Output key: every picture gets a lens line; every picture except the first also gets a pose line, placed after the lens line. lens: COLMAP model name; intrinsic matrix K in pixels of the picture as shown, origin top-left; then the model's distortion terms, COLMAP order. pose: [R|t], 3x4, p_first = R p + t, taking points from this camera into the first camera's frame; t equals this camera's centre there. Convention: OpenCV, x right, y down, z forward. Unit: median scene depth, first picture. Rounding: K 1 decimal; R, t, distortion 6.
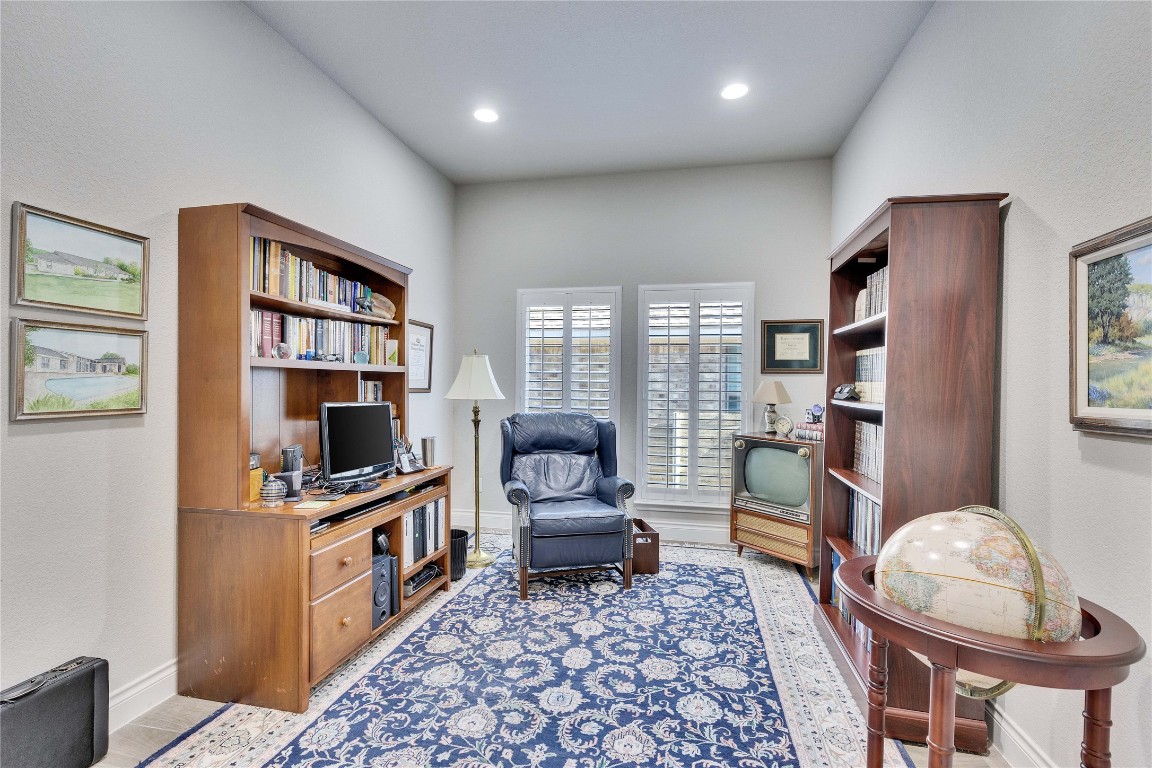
lens RADIAL K [[518.6, 0, 578.8], [0, 518.6, 385.6], [0, 0, 1]] dist [0.009544, -0.002124]
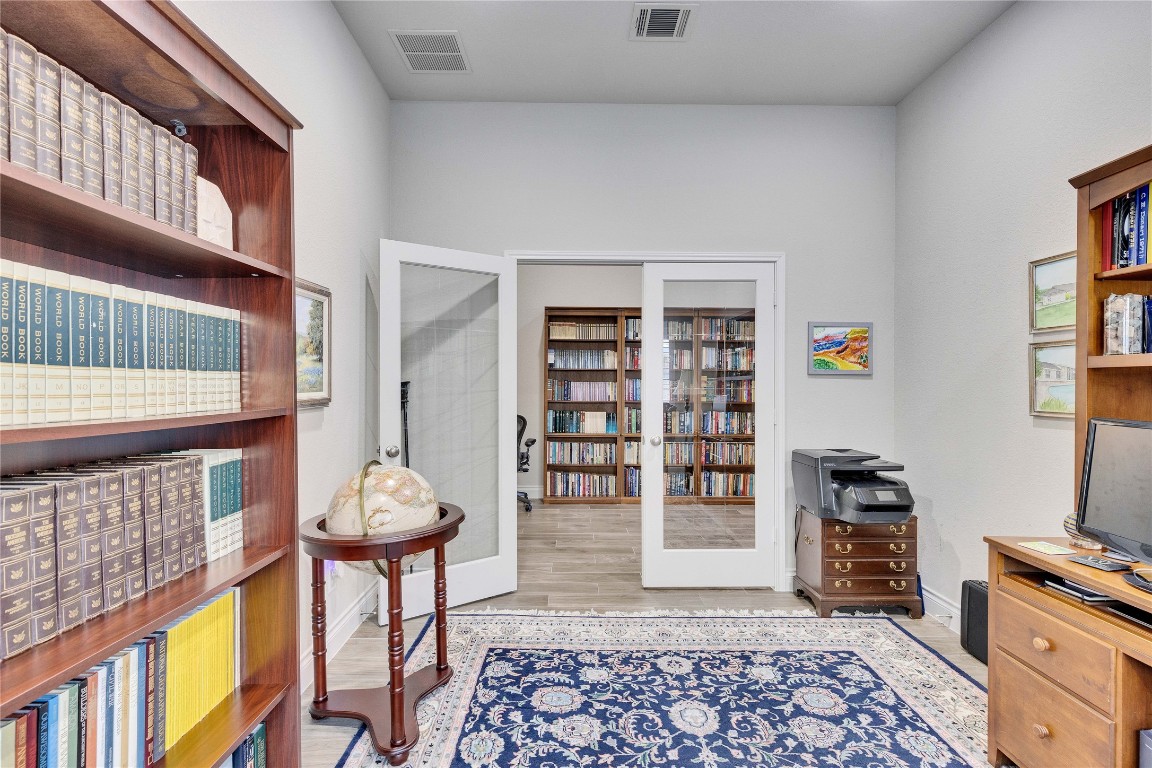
lens RADIAL K [[518.6, 0, 582.4], [0, 518.6, 384.5], [0, 0, 1]] dist [0.009544, -0.002124]
pose [[-0.973839, -0.018439, -0.226490, 0.330756], [-0.019409, 0.999810, 0.002057, 0.002560], [0.226409, 0.006399, -0.974011, 1.606935]]
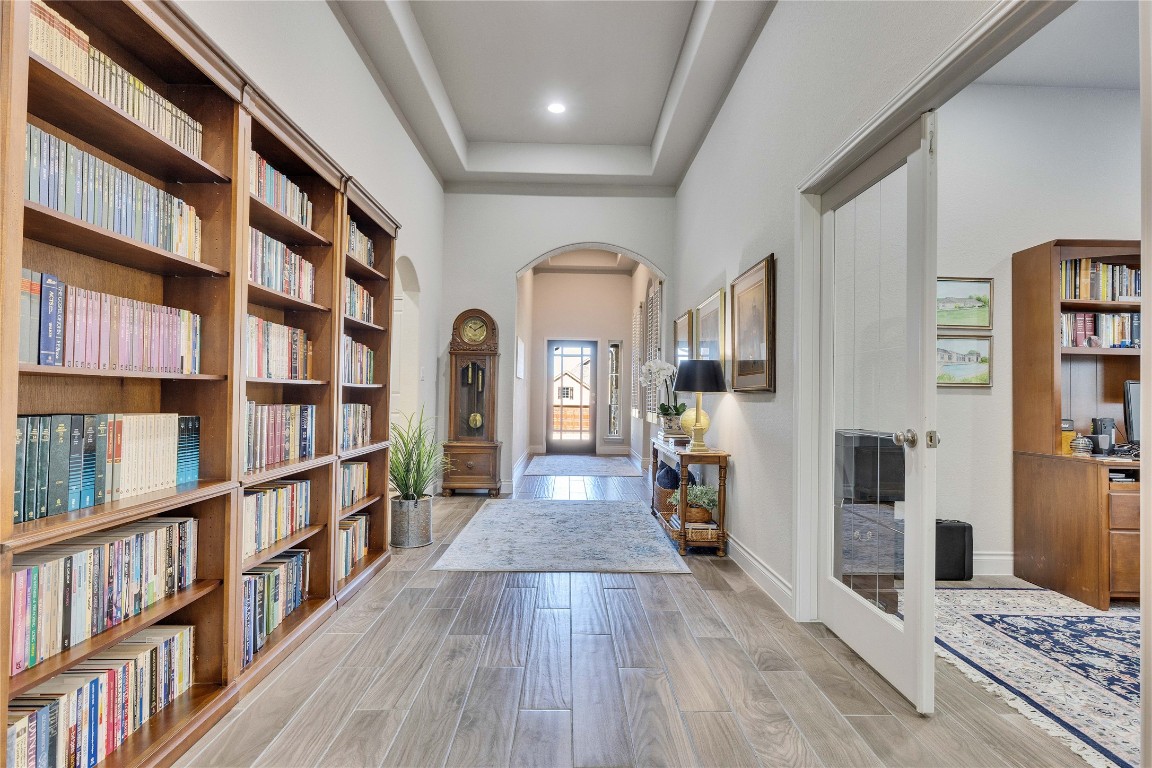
lens RADIAL K [[573.6, 0, 581.2], [0, 573.6, 383.1], [0, 0, 1]] dist [-0.002302, 0.000106]
pose [[0.227602, -0.029169, -0.973317, 0.566362], [-0.020295, 0.999192, -0.034690, 0.121056], [0.973543, 0.027649, 0.226827, -0.598967]]
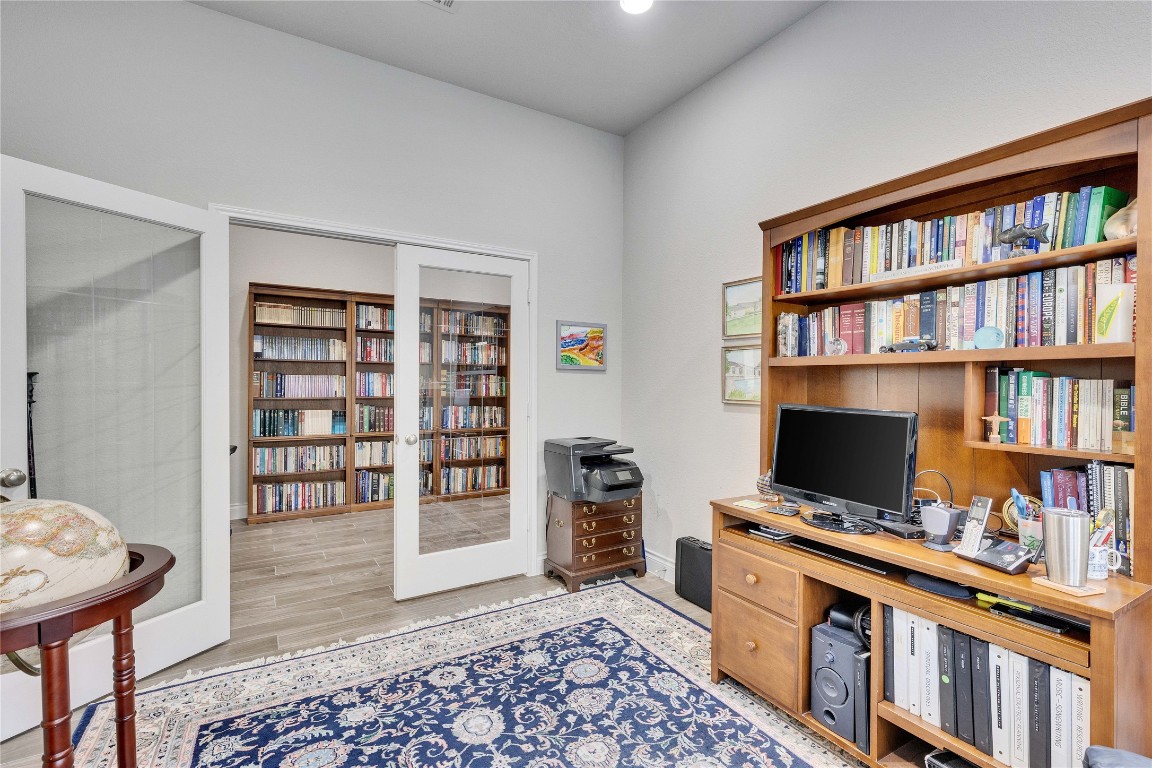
lens RADIAL K [[518.6, 0, 580.5], [0, 518.6, 385.0], [0, 0, 1]] dist [0.009544, -0.002124]
pose [[-0.723825, -0.012997, -0.689862, 0.410540], [-0.020117, 0.999795, 0.002271, 0.007622], [0.689691, 0.015522, -0.723938, 1.504862]]
